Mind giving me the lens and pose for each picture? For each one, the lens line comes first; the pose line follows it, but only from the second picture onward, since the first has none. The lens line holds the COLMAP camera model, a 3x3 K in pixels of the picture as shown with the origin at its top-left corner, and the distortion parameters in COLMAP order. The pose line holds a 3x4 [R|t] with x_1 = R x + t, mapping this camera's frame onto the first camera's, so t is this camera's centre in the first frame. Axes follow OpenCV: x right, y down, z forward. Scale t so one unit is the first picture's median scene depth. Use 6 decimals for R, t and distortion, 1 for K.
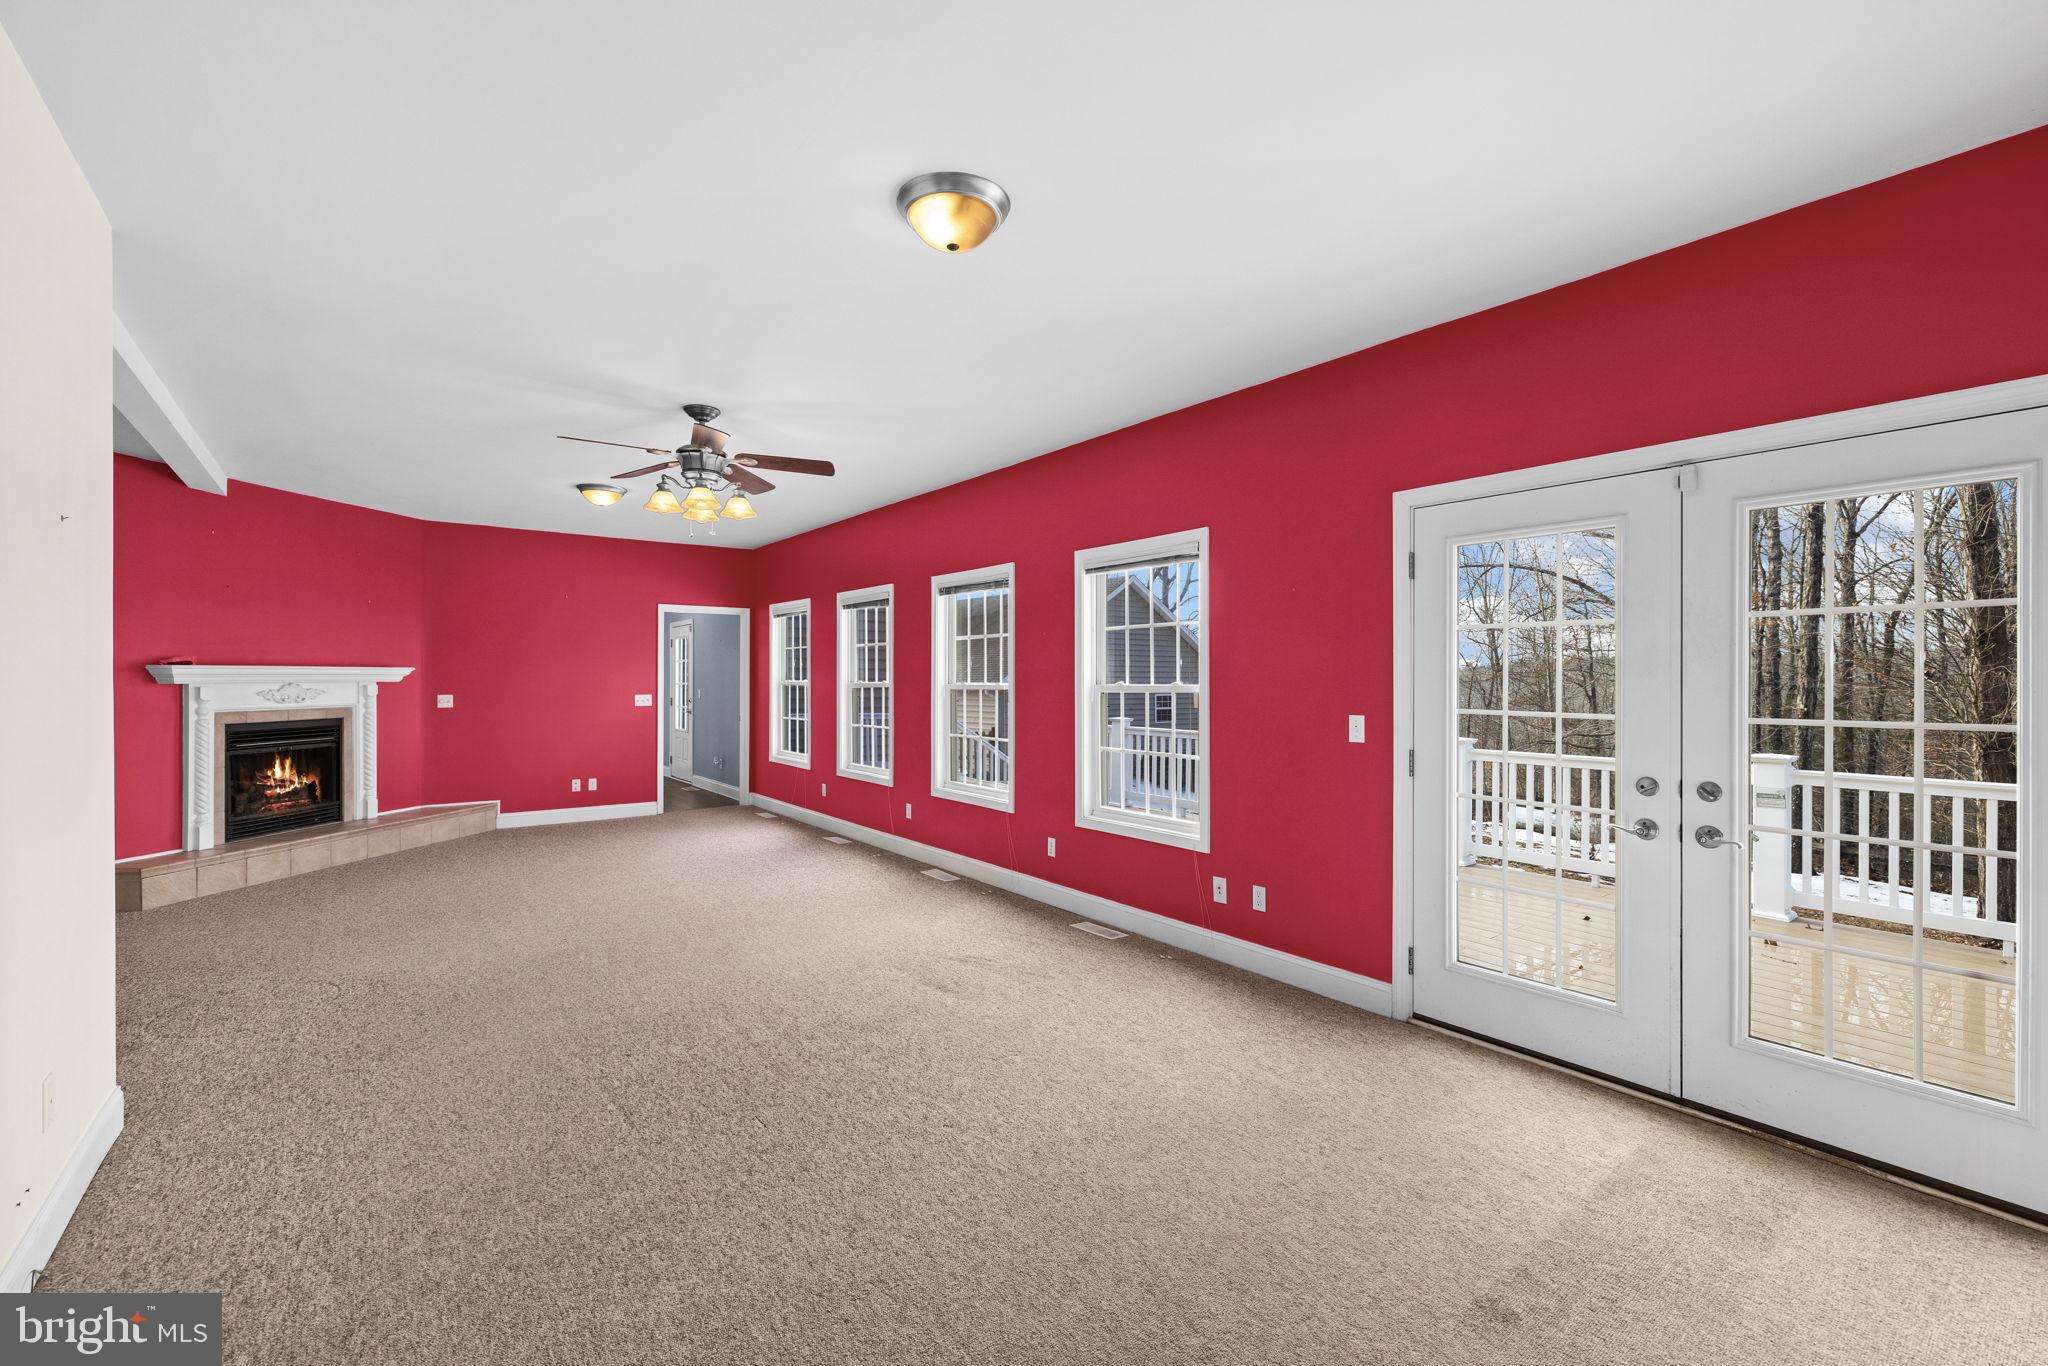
lens RADIAL K [[853.8, 0, 1026.2], [0, 853.8, 679.5], [0, 0, 1]] dist [0.000704, -0.000603]
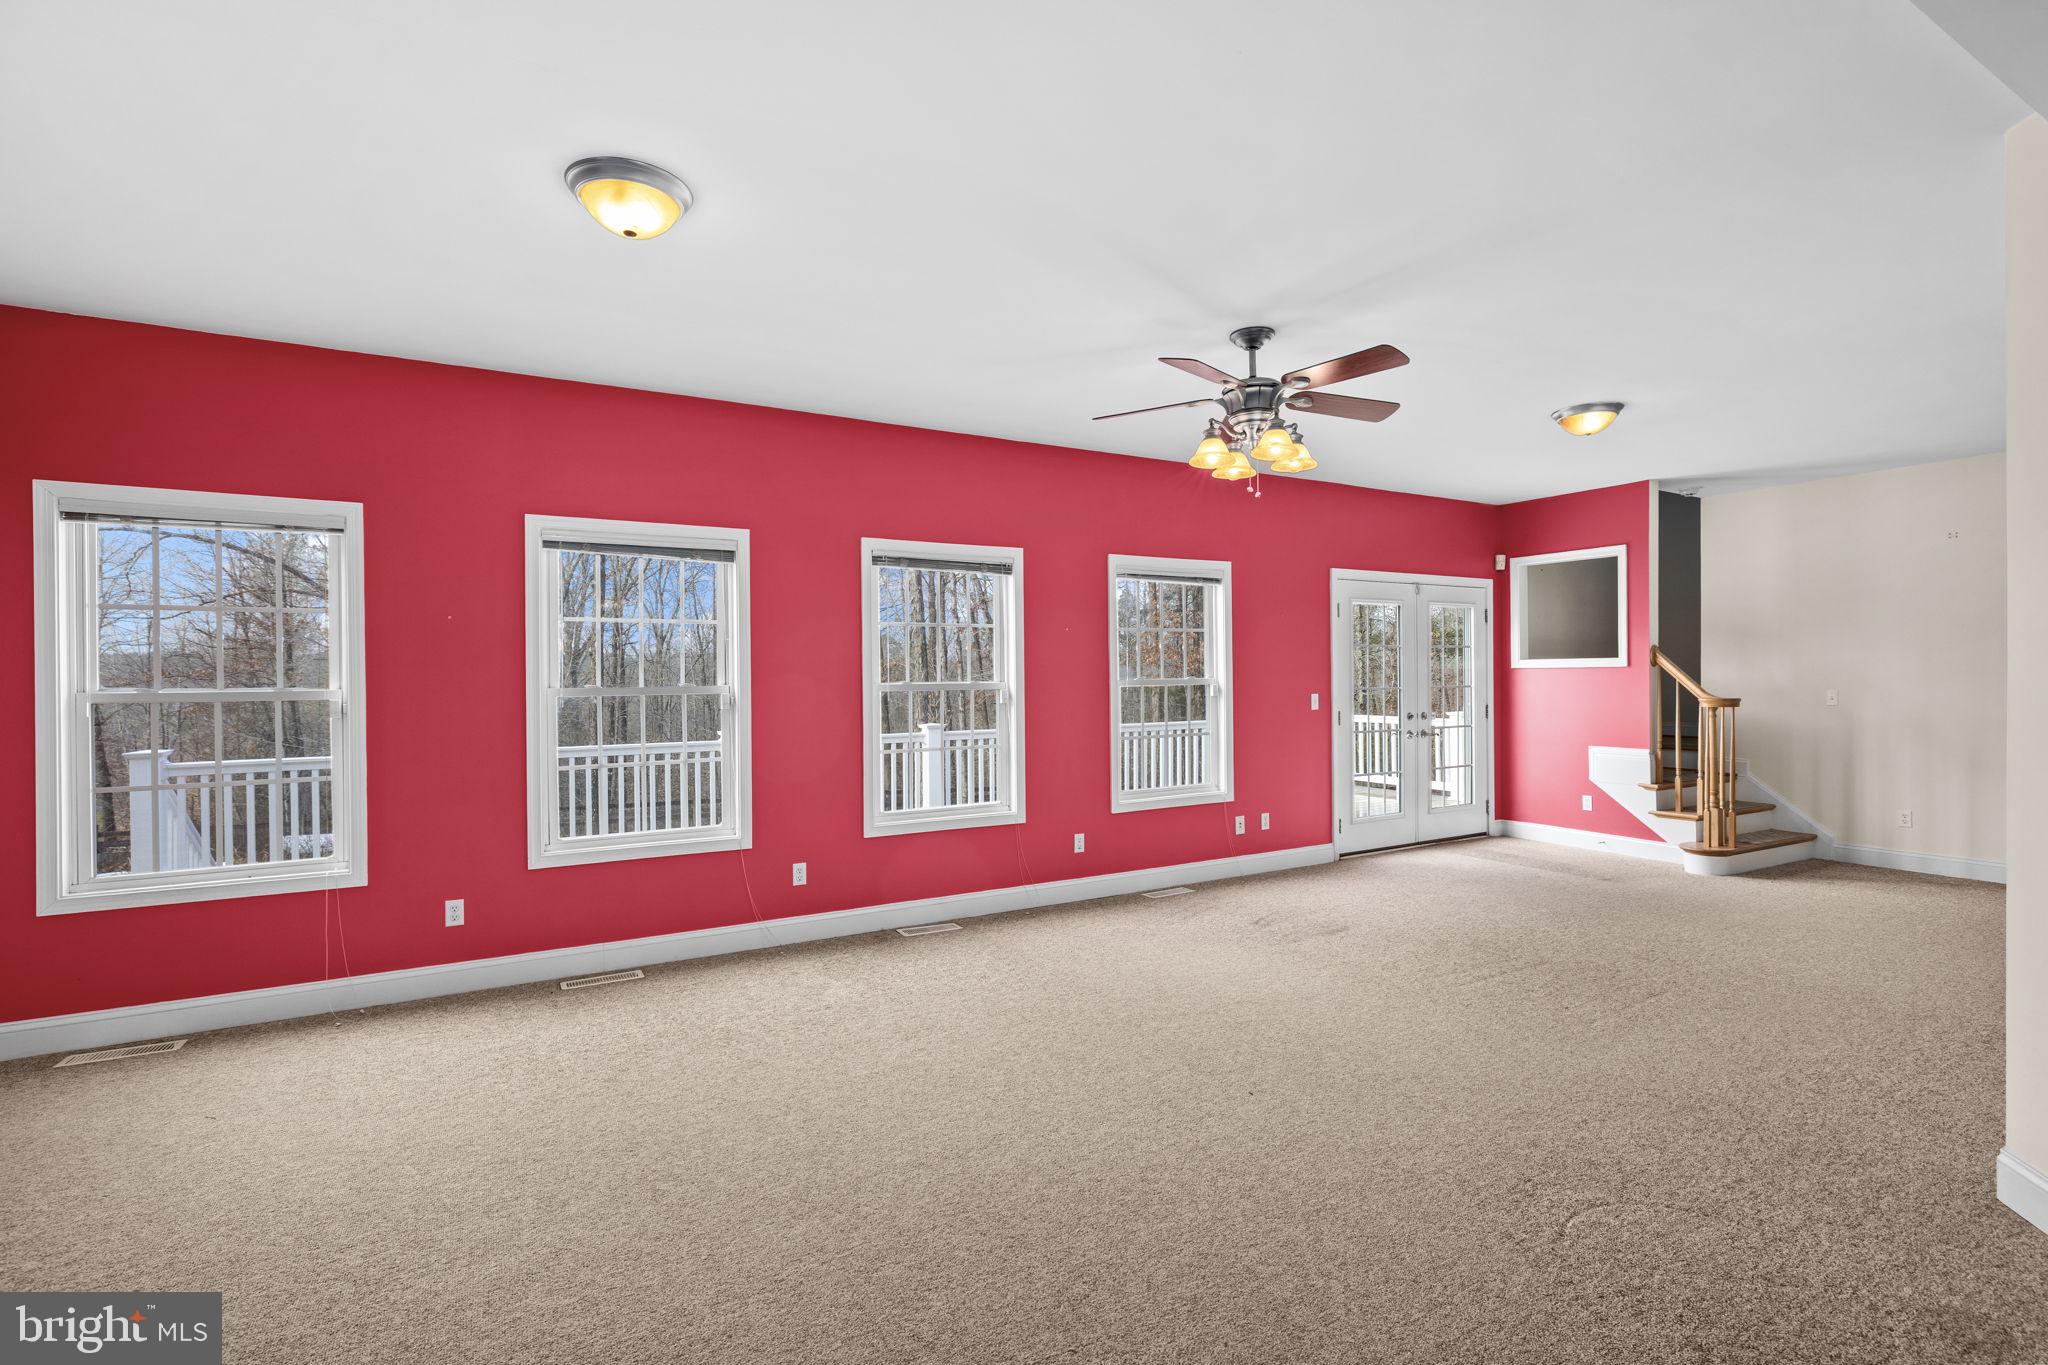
lens RADIAL K [[913.0, 0, 1028.2], [0, 913.0, 681.2], [0, 0, 1]] dist [-0.001475, -0.000379]
pose [[0.143020, -0.009467, 0.989675, -0.859720], [0.010263, 0.999915, 0.008082, -0.002147], [-0.989667, 0.009001, 0.143105, 0.749859]]
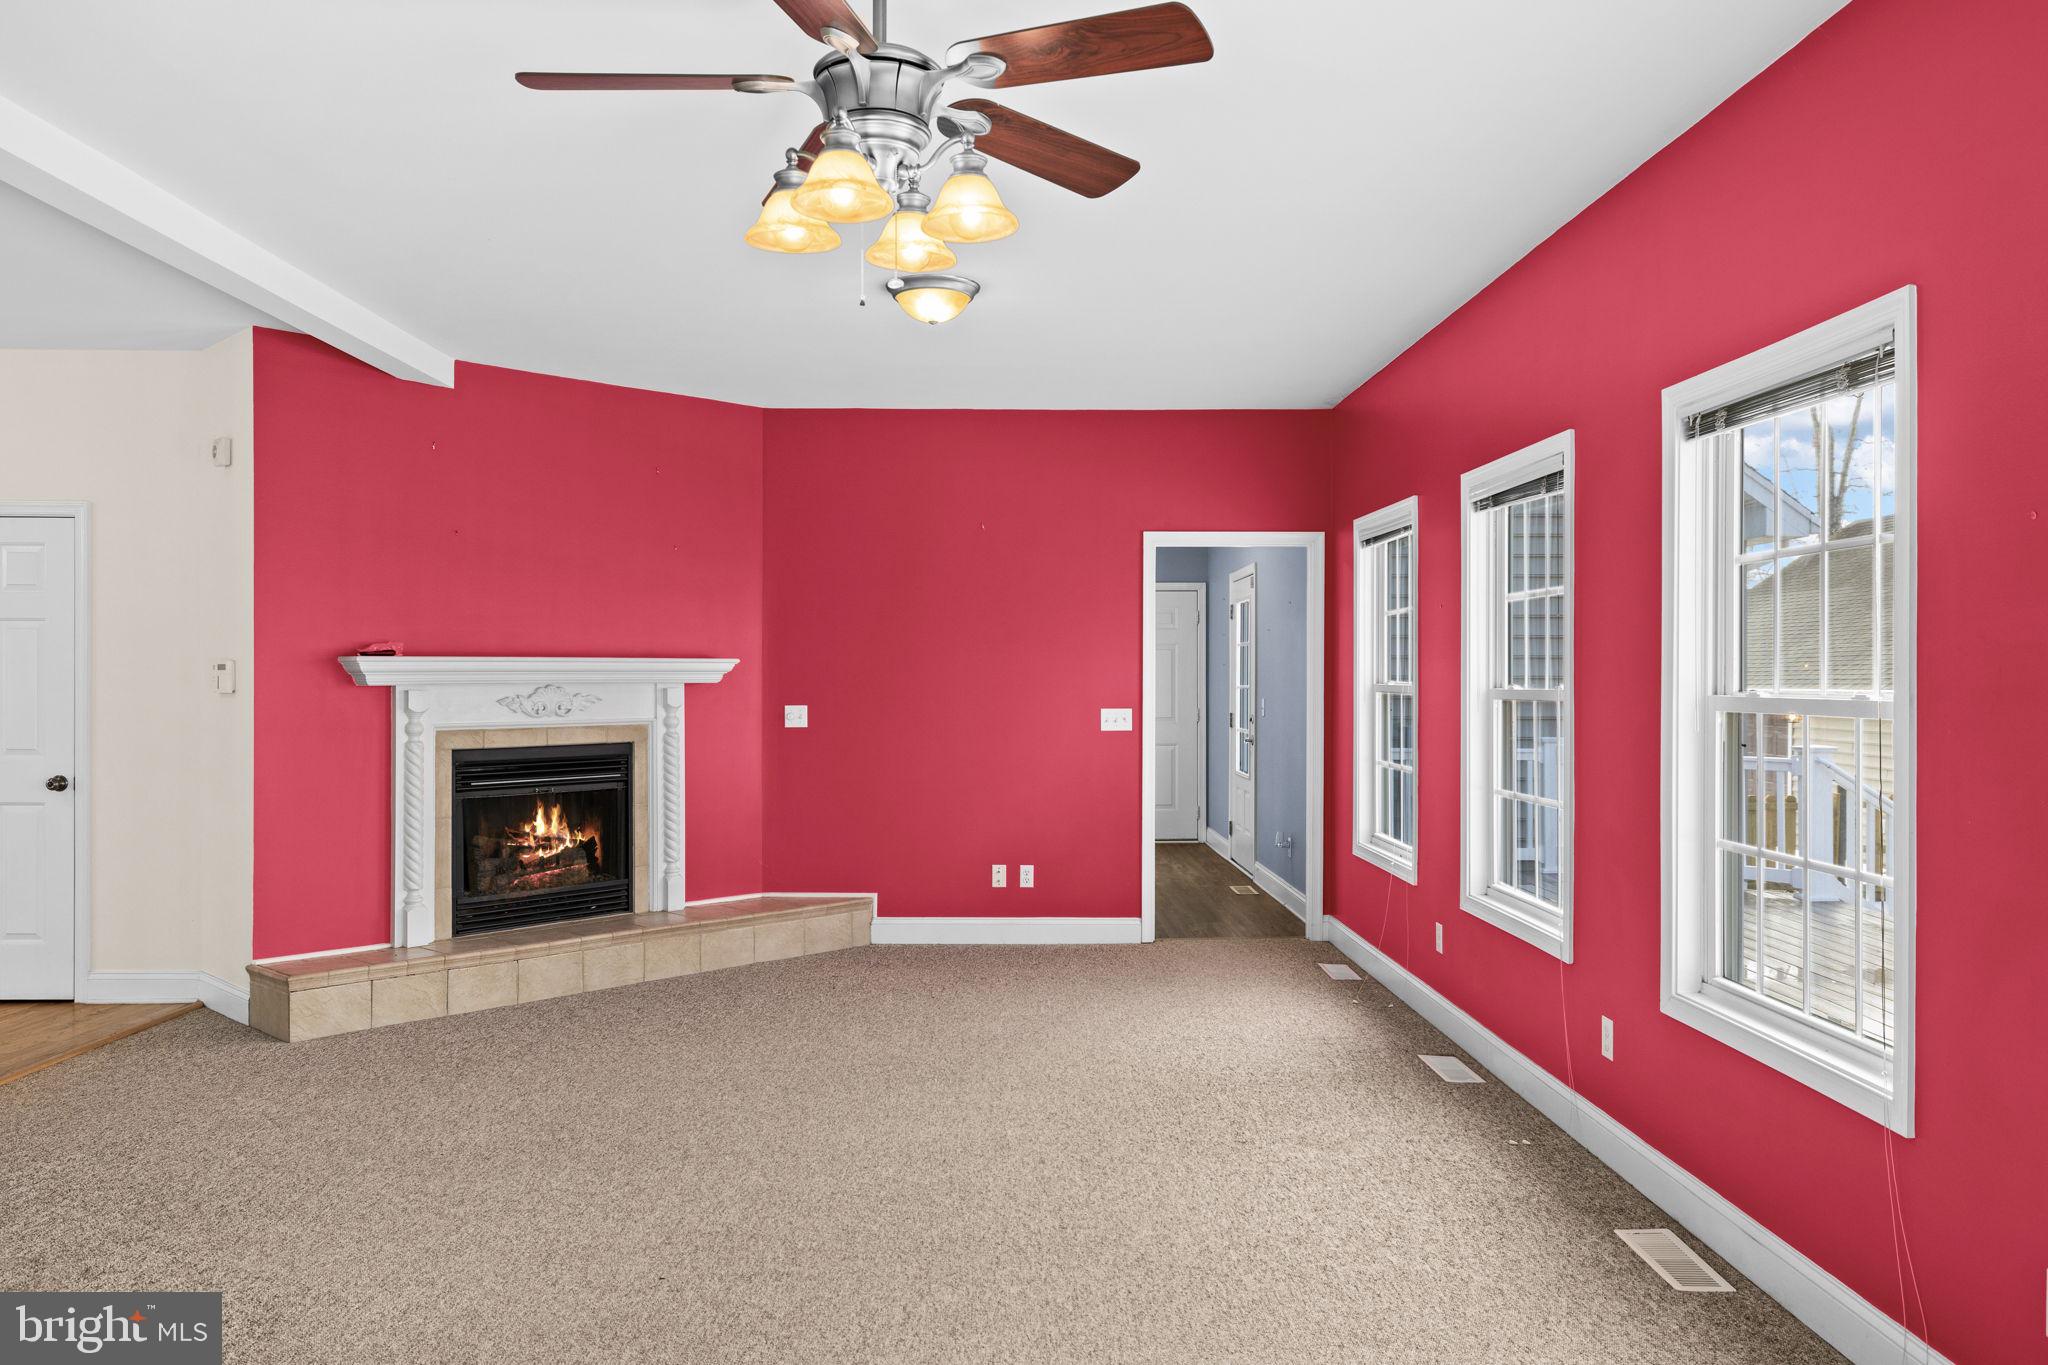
lens RADIAL K [[1428.3, 0, 1022.7], [0, 1428.3, 676.3], [0, 0, 1]] dist [-0.000194, 0.001098]
pose [[0.802919, 0.000260, -0.596088, 0.028642], [-0.000968, 0.999999, -0.000867, -0.001278], [0.596087, 0.001273, 0.802919, 0.370930]]
